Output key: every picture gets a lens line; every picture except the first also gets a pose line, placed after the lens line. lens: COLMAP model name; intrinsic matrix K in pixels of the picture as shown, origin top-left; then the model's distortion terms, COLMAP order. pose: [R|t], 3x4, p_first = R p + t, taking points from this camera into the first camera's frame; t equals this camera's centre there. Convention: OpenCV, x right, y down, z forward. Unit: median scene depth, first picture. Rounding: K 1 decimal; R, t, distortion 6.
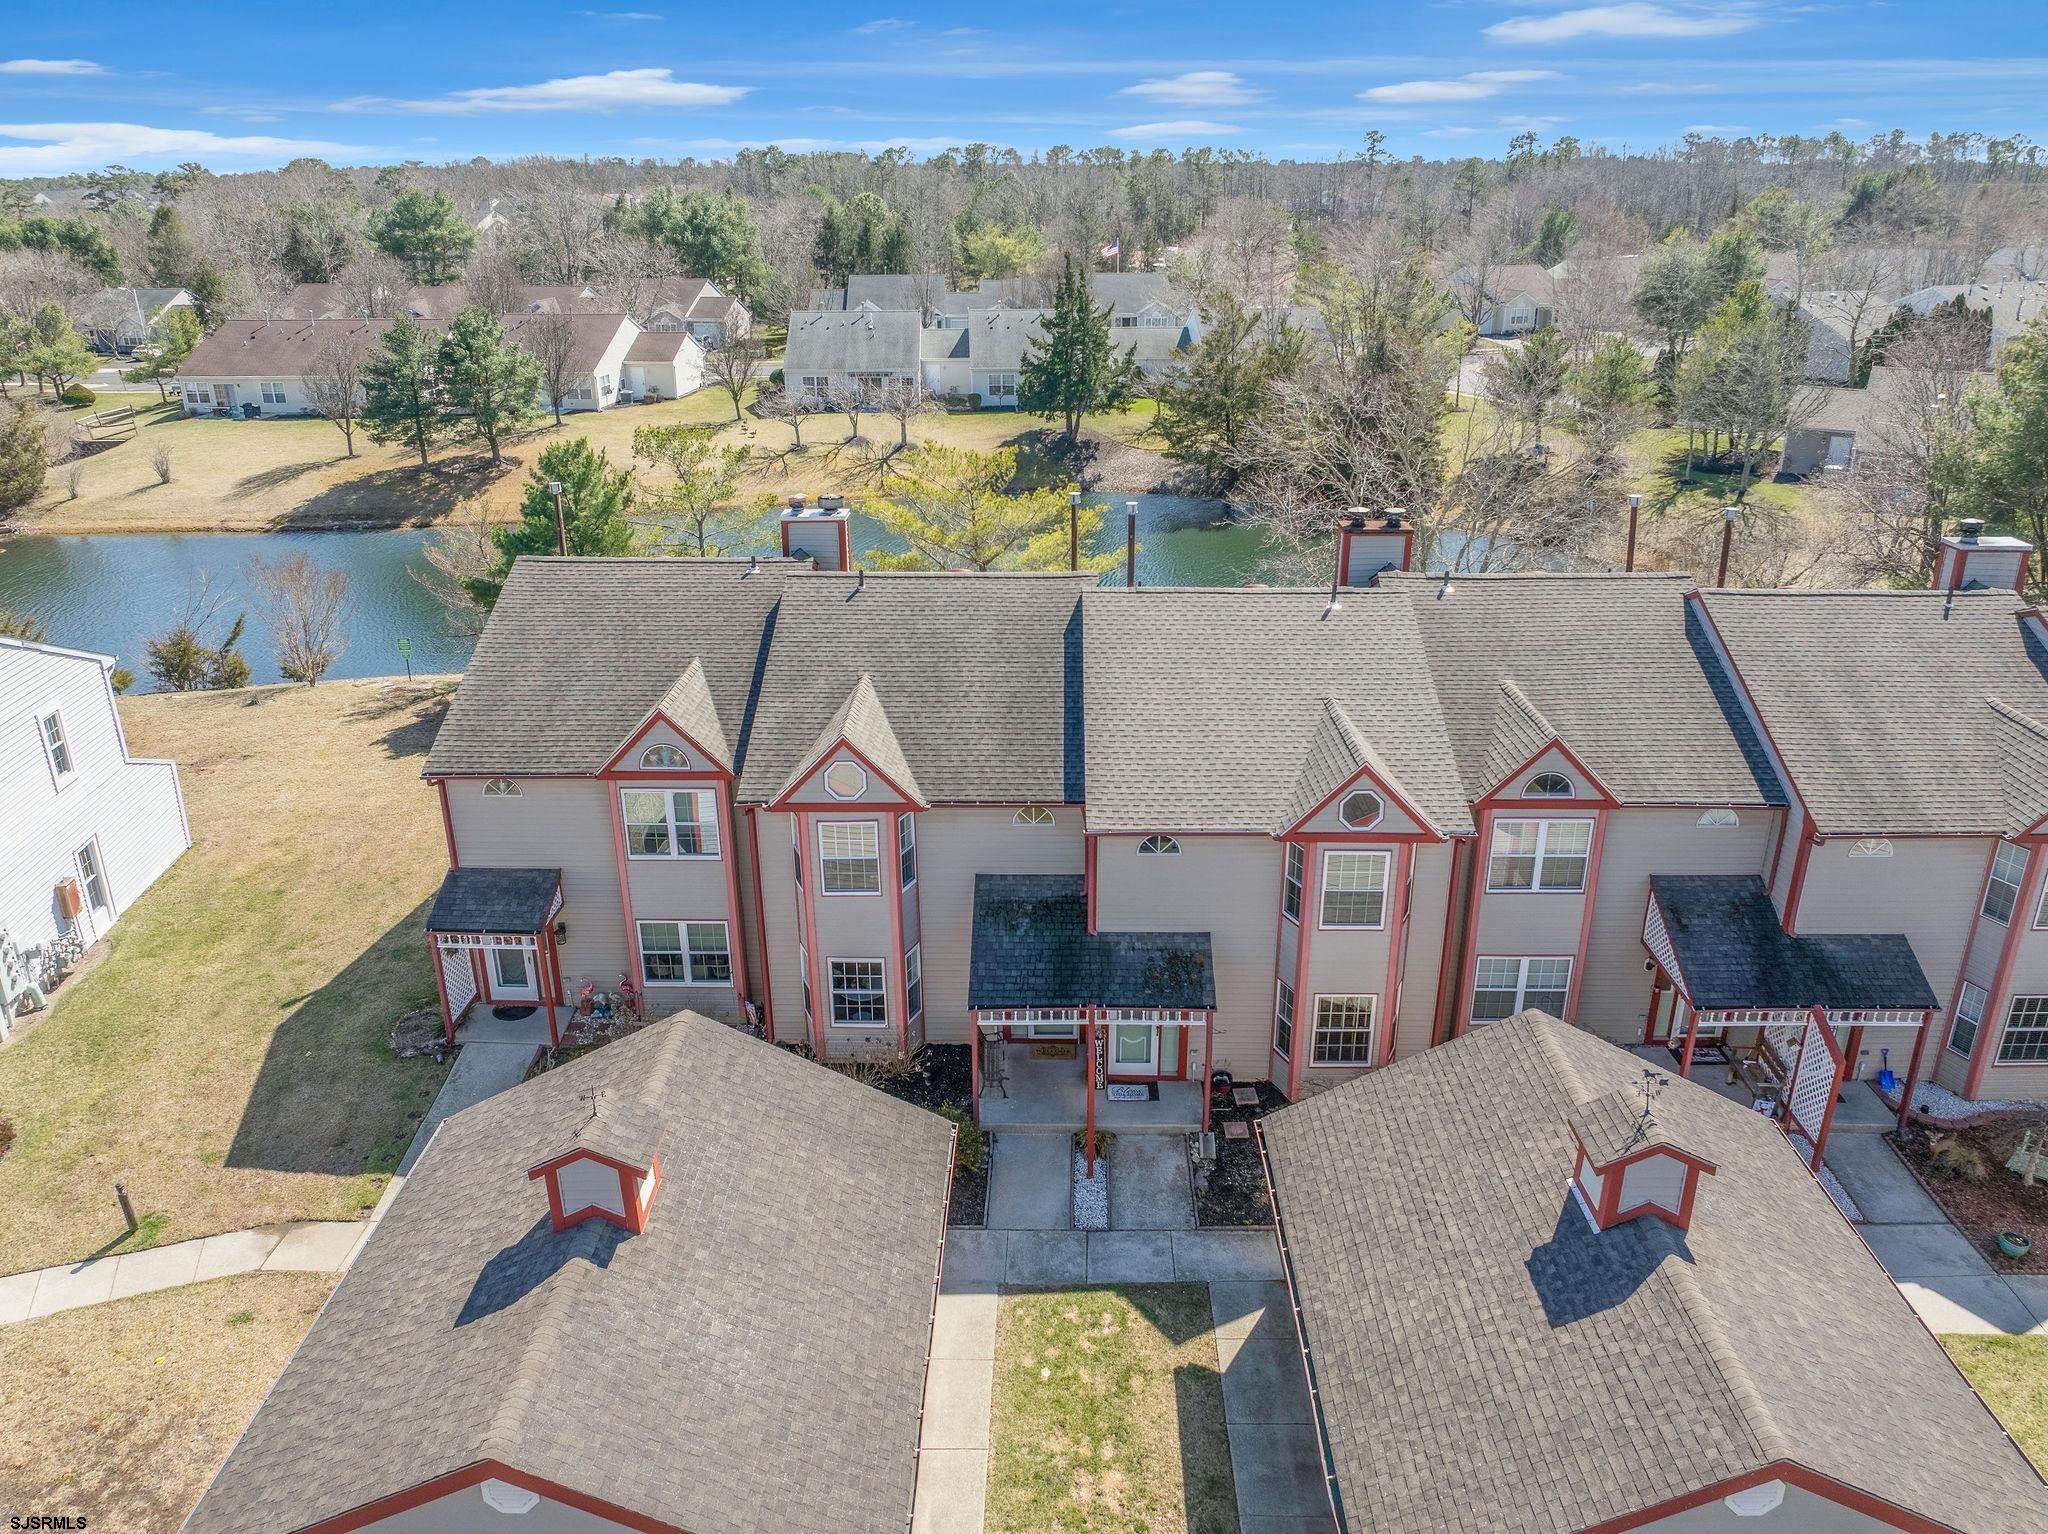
lens RADIAL K [[1474.3, 0, 1024.0], [0, 1474.3, 767.0], [0, 0, 1]] dist [-0.046914, 0.020530]
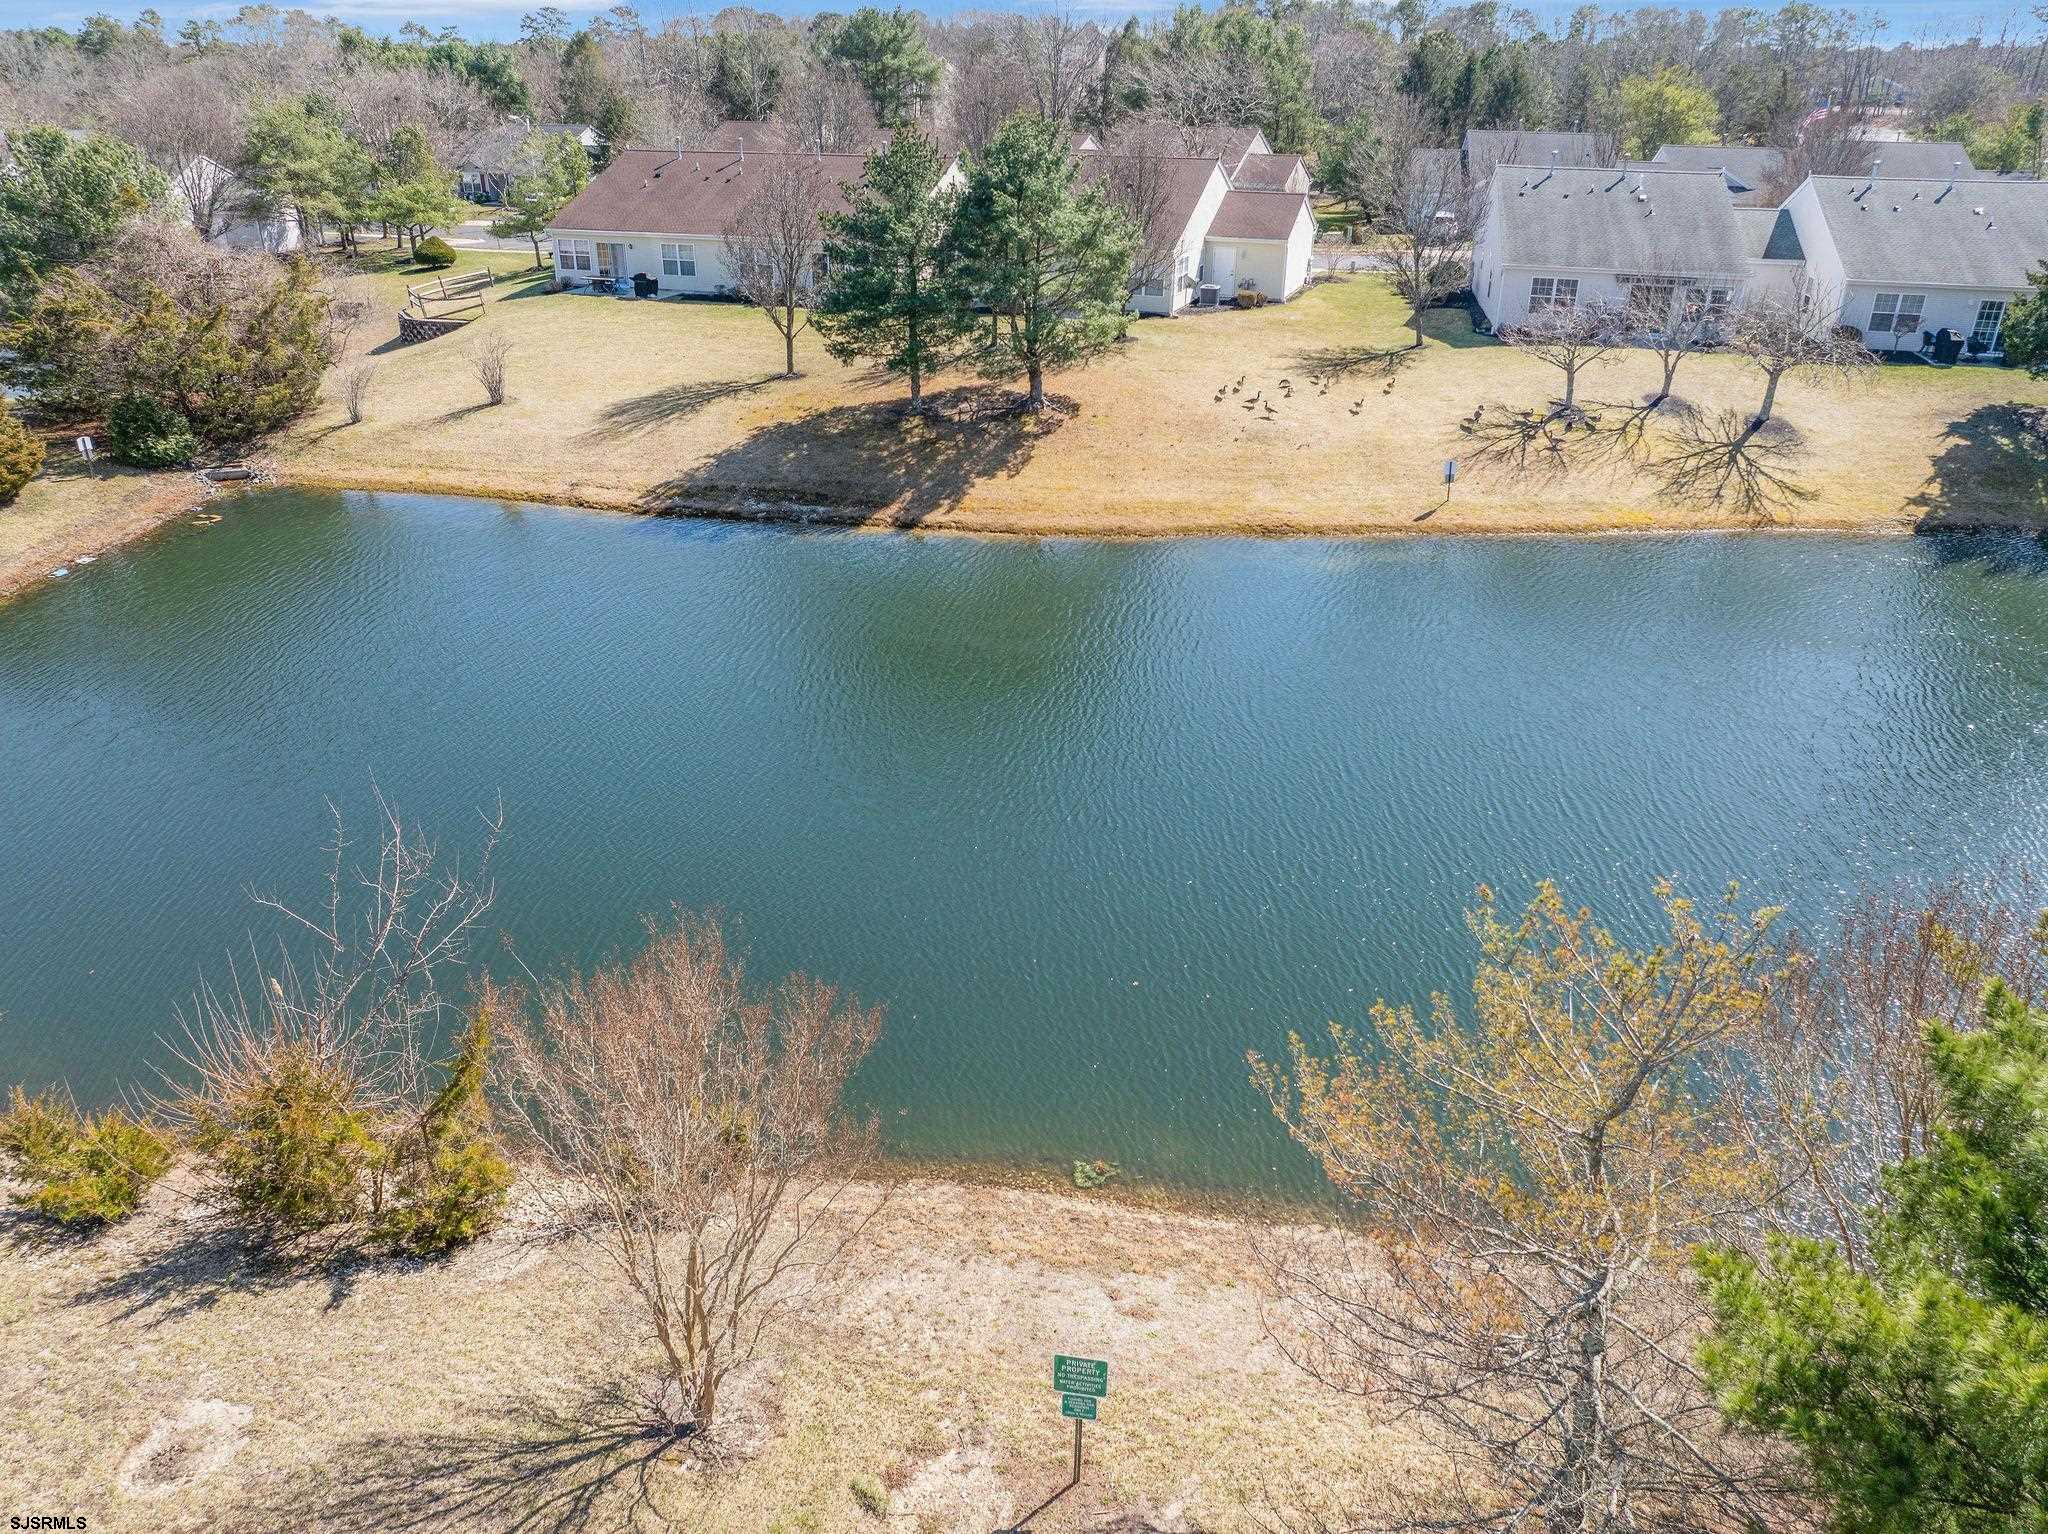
lens RADIAL K [[1440.0, 0, 1021.3], [0, 1440.0, 756.6], [0, 0, 1]] dist [-0.033510, 0.002439]
pose [[0.968985, 0.117087, -0.217619, -0.747781], [-0.102360, 0.991701, 0.077793, -0.379887], [0.224921, -0.053105, 0.972929, 1.481876]]
